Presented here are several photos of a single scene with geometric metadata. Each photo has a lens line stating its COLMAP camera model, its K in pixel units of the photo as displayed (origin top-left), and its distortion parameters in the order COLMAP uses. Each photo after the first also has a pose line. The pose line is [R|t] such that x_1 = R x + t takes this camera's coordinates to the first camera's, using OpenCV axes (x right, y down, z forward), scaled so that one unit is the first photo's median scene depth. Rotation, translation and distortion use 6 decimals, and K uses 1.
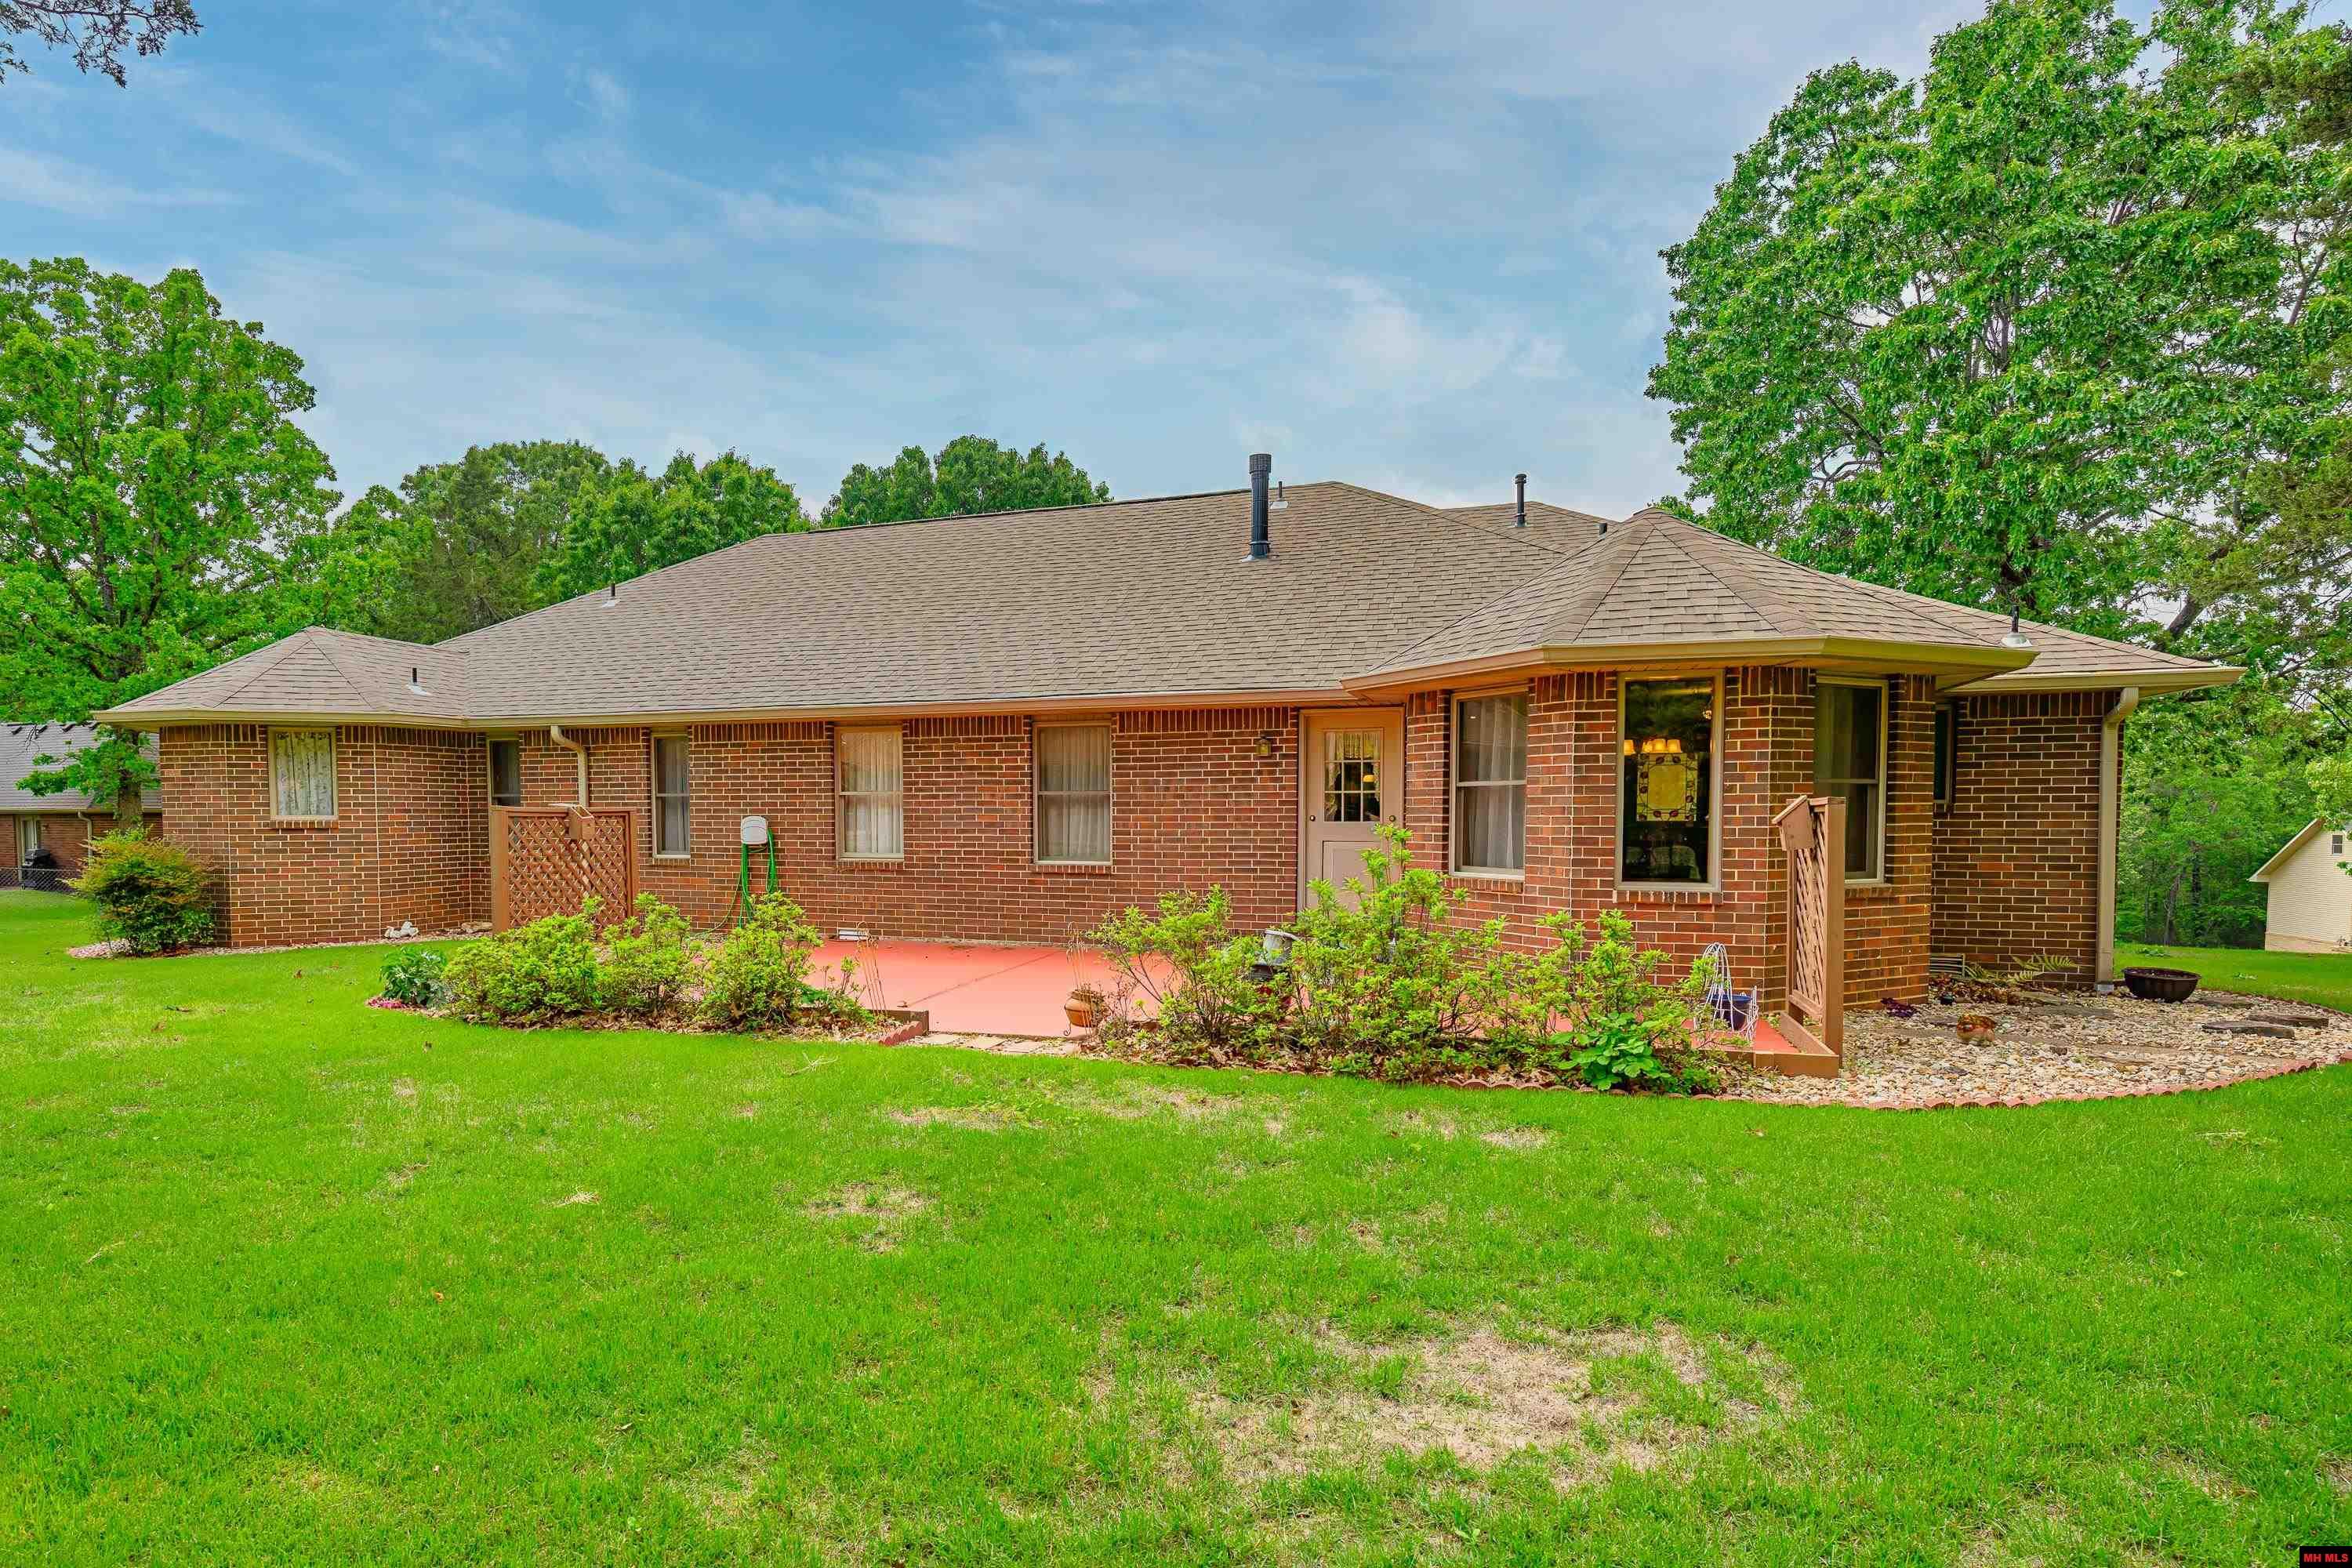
lens RADIAL K [[1108.8, 0, 1161.6], [0, 1108.8, 777.9], [0, 0, 1]] dist [-0.005249, 0.006205]
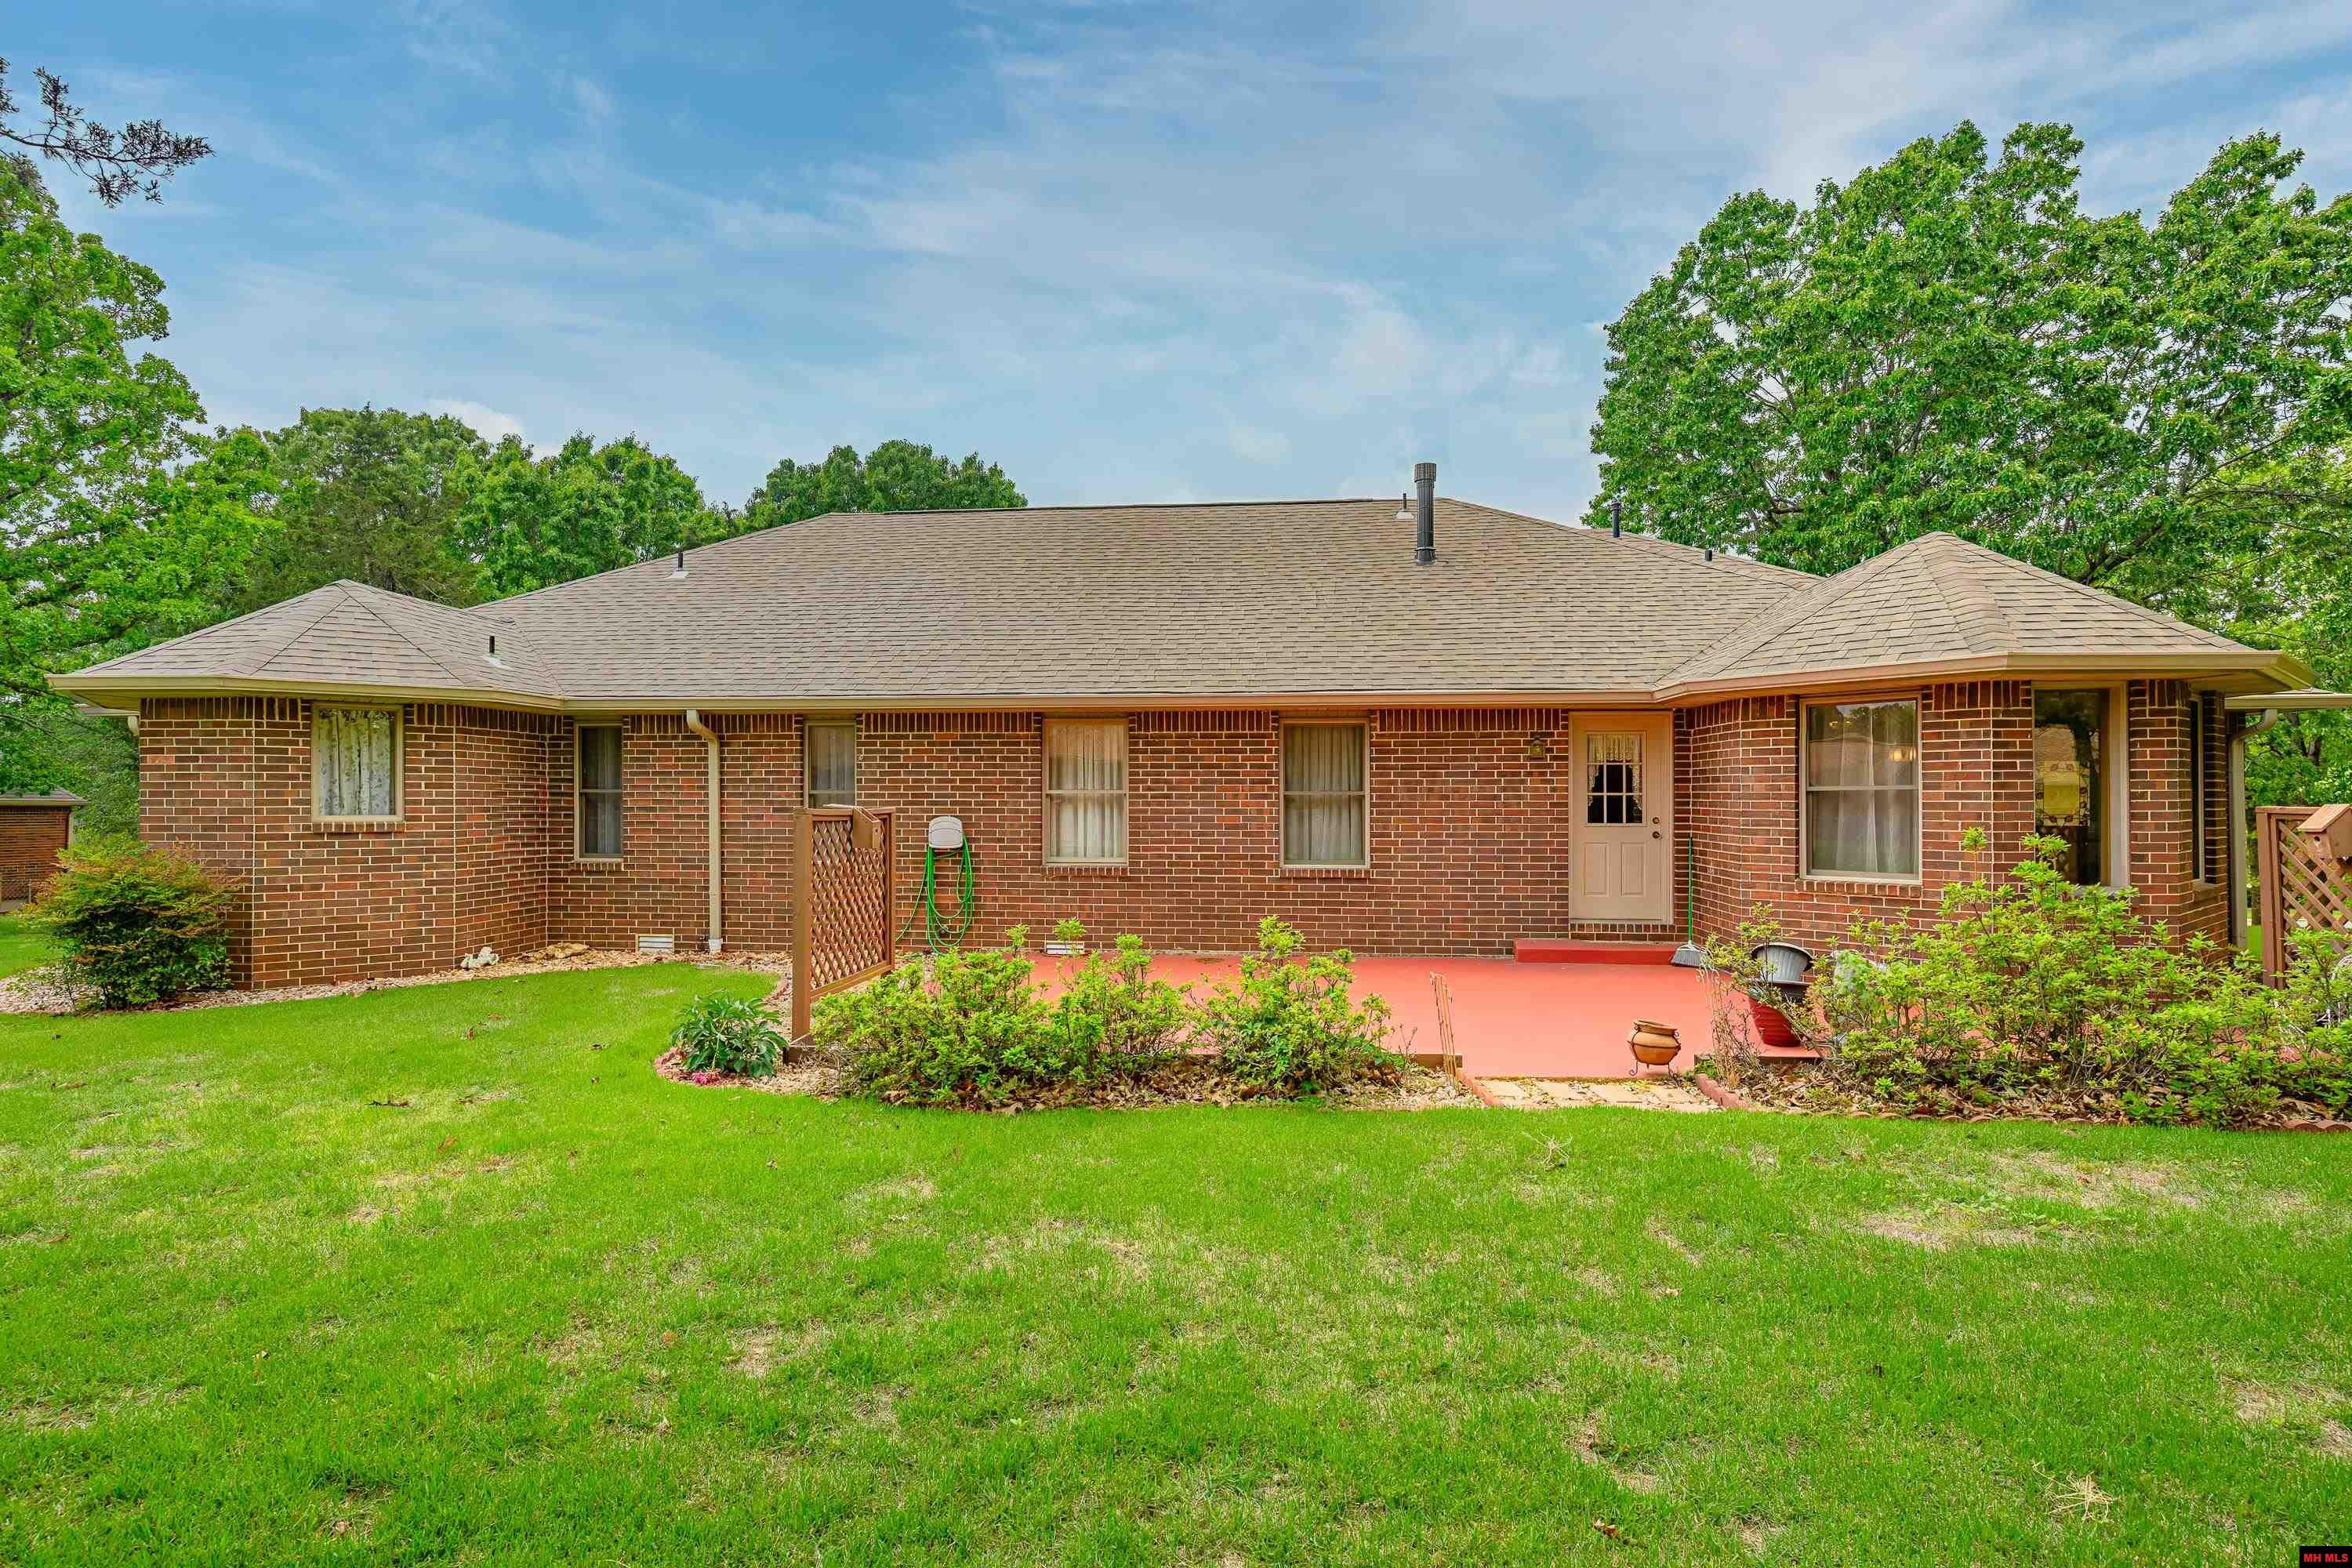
lens RADIAL K [[1003.2, 0, 1258.0], [0, 1003.2, 740.2], [0, 0, 1]] dist [0.000303, 0.000531]
pose [[0.974717, 0.017294, 0.222771, -0.309566], [-0.009512, 0.999308, -0.035956, -0.000310], [-0.223239, 0.032928, 0.974208, 0.160557]]
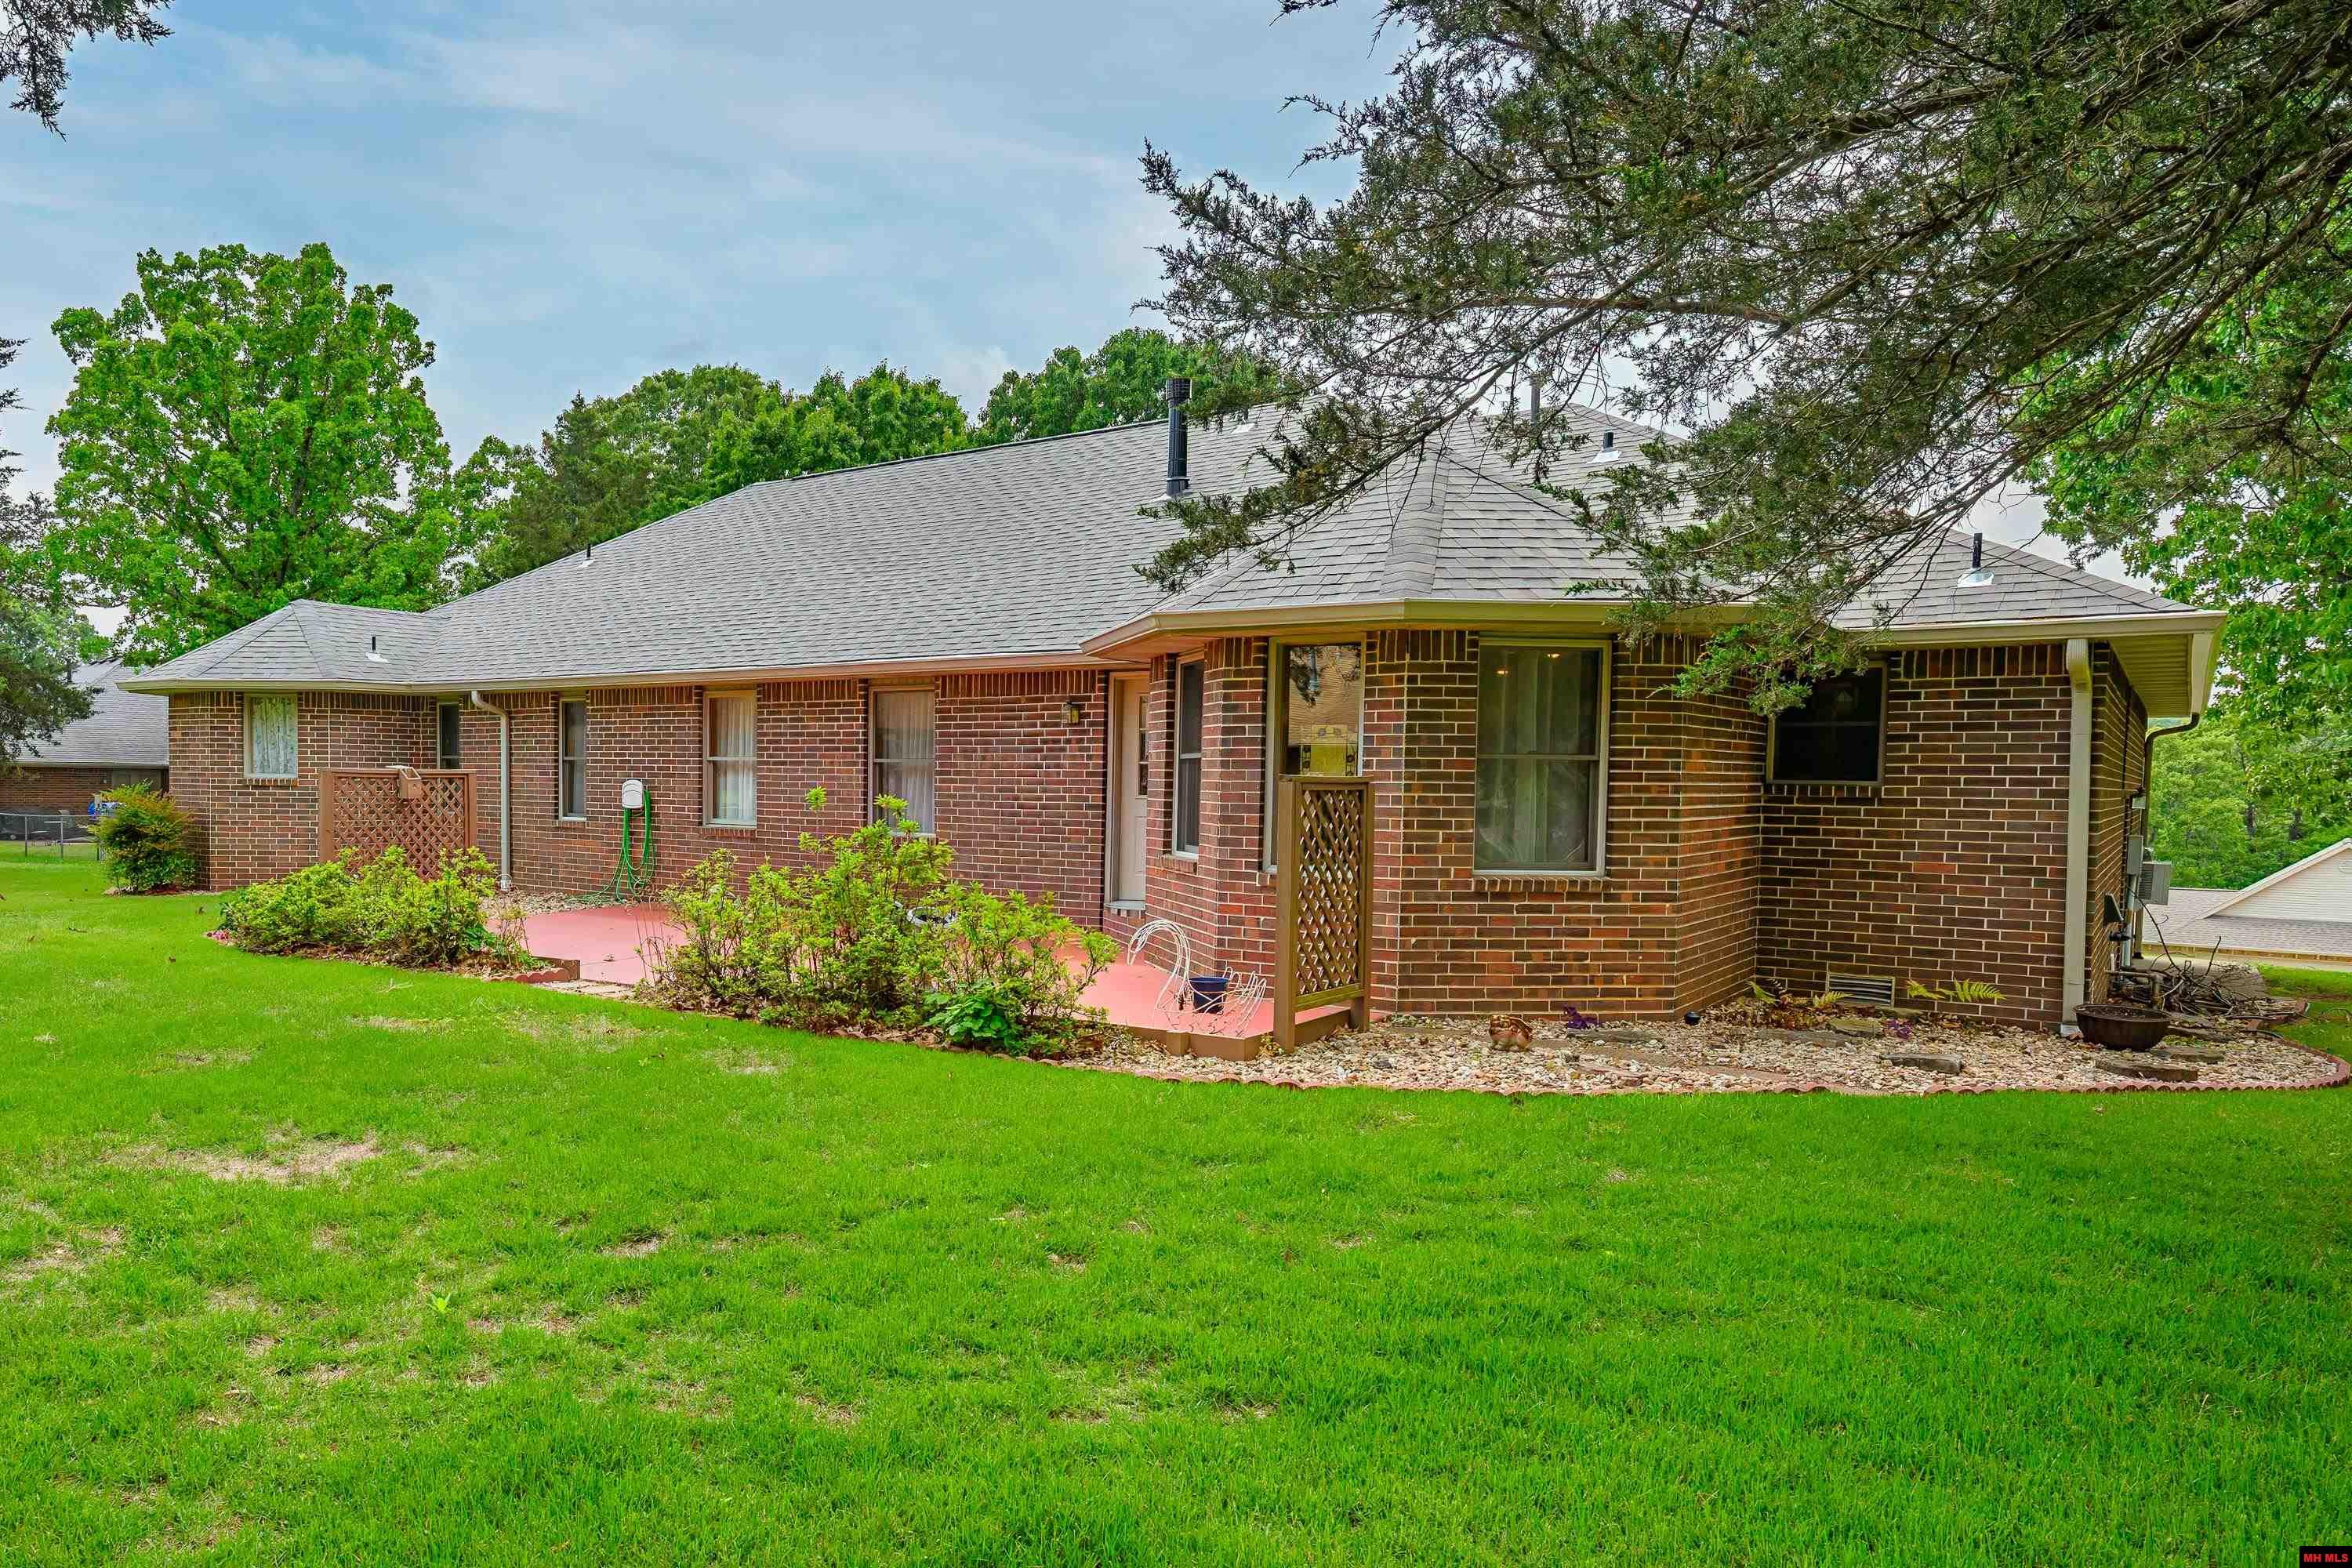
lens RADIAL K [[1401.5, 0, 1042.6], [0, 1401.5, 716.5], [0, 0, 1]] dist [-0.002037, 0.000327]
pose [[0.957250, 0.001588, -0.289256, 0.359790], [-0.006417, 0.999855, -0.015749, -0.005927], [0.289189, 0.016932, 0.957122, -0.109035]]
